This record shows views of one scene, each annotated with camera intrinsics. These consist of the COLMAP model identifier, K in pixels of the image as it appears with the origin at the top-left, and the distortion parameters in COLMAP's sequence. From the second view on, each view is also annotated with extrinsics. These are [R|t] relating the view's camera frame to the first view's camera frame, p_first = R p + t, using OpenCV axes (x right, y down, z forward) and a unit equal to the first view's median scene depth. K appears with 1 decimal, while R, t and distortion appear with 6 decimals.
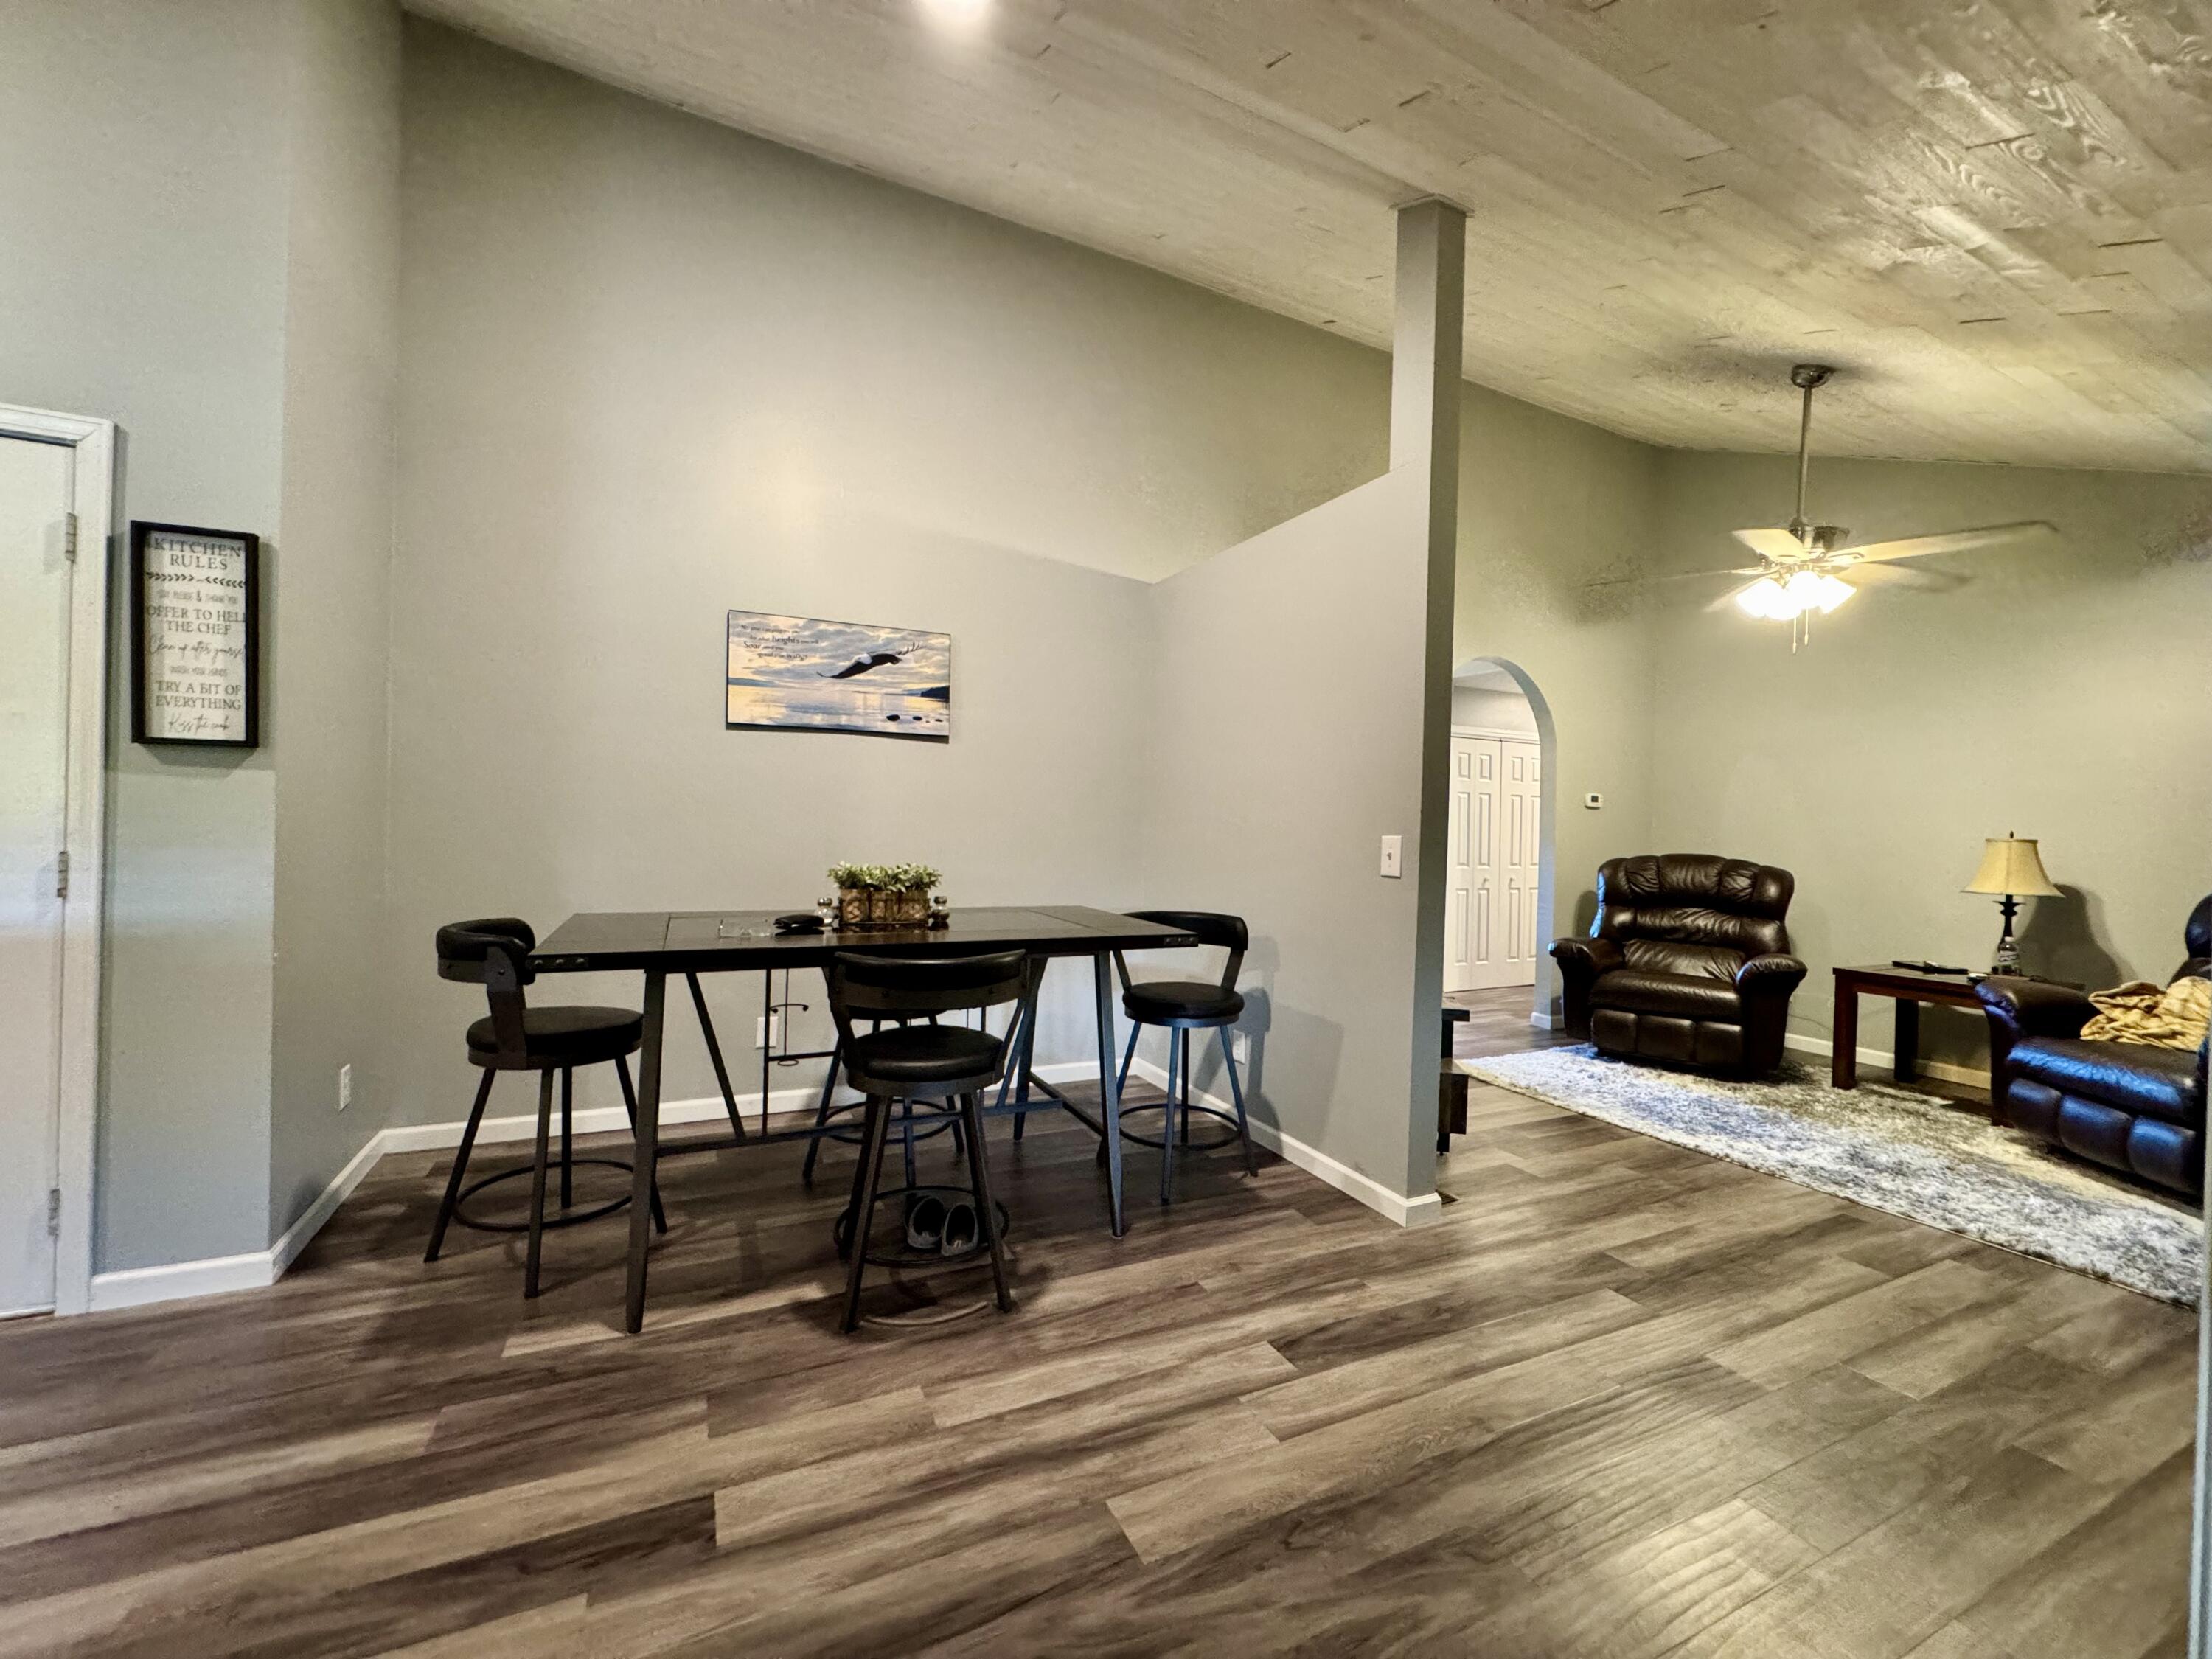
lens RADIAL K [[890.9, 0, 1099.6], [0, 890.9, 828.4], [0, 0, 1]] dist [-0.002458, 0.000155]
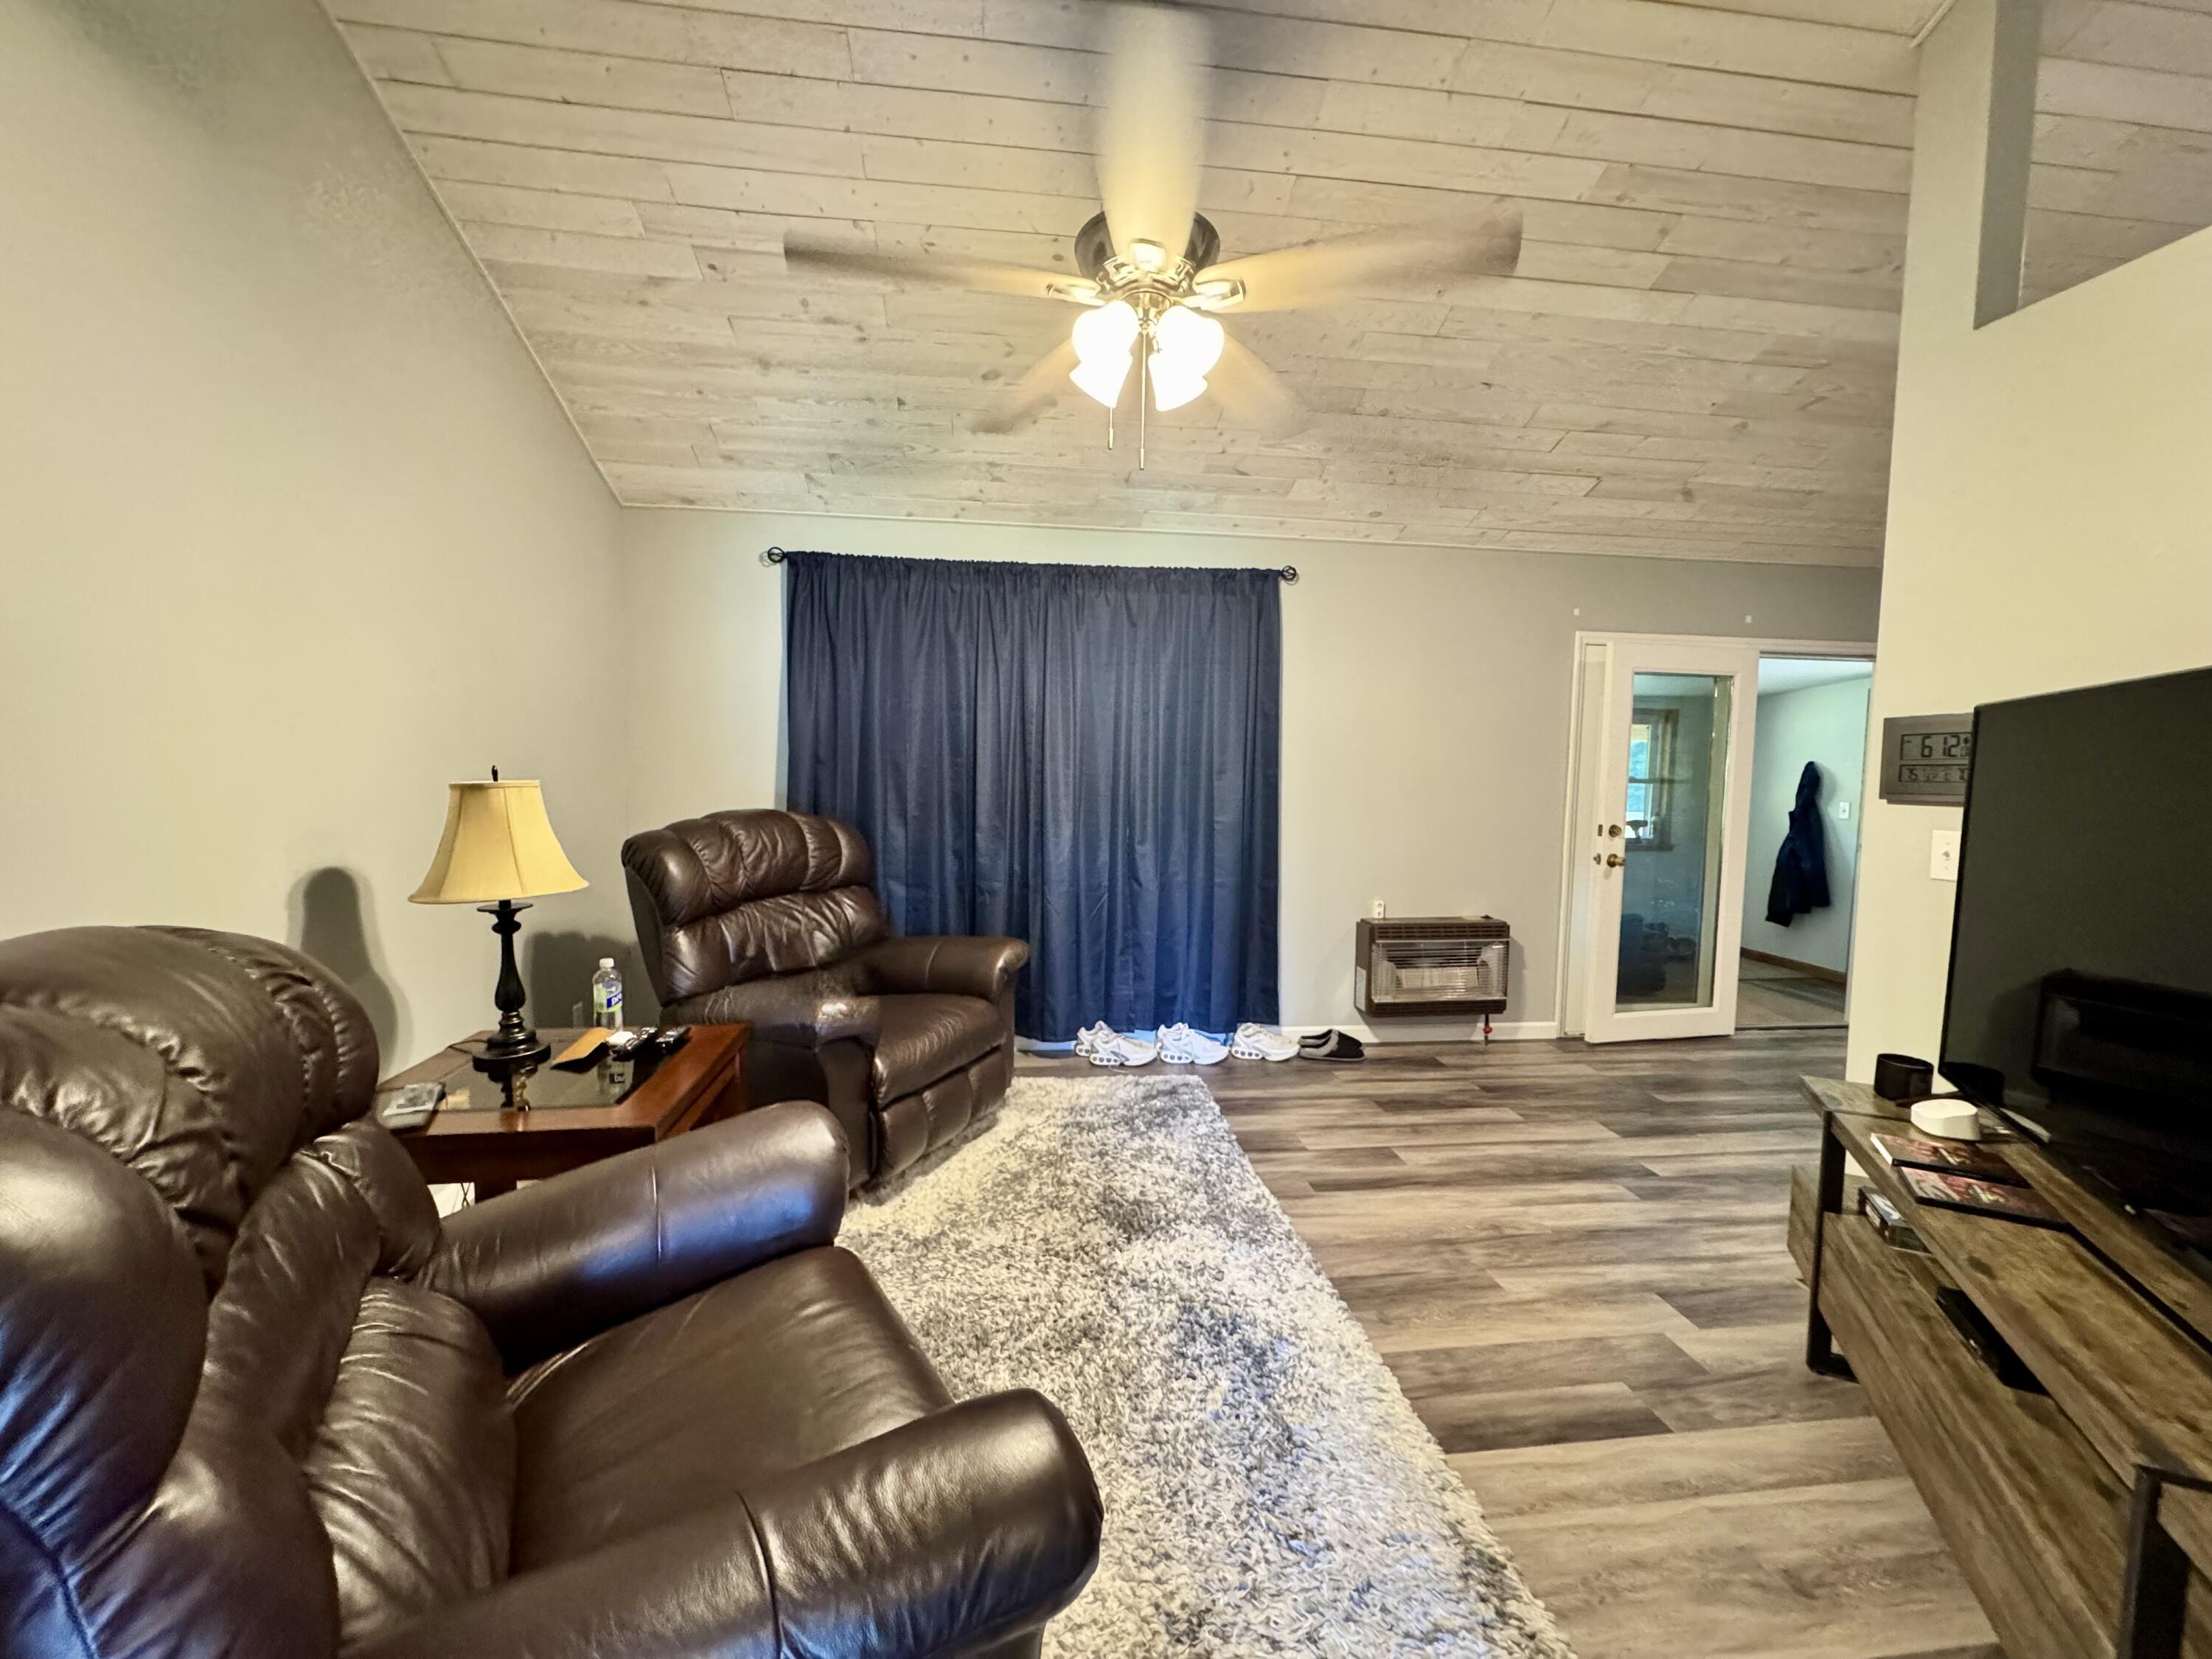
lens RADIAL K [[890.9, 0, 1108.6], [0, 890.9, 839.7], [0, 0, 1]] dist [-0.002458, 0.000155]
pose [[-0.949440, -0.059578, 0.308244, 0.830863], [-0.035503, 0.995906, 0.083134, -0.010665], [-0.311935, 0.067987, -0.947668, 2.077343]]
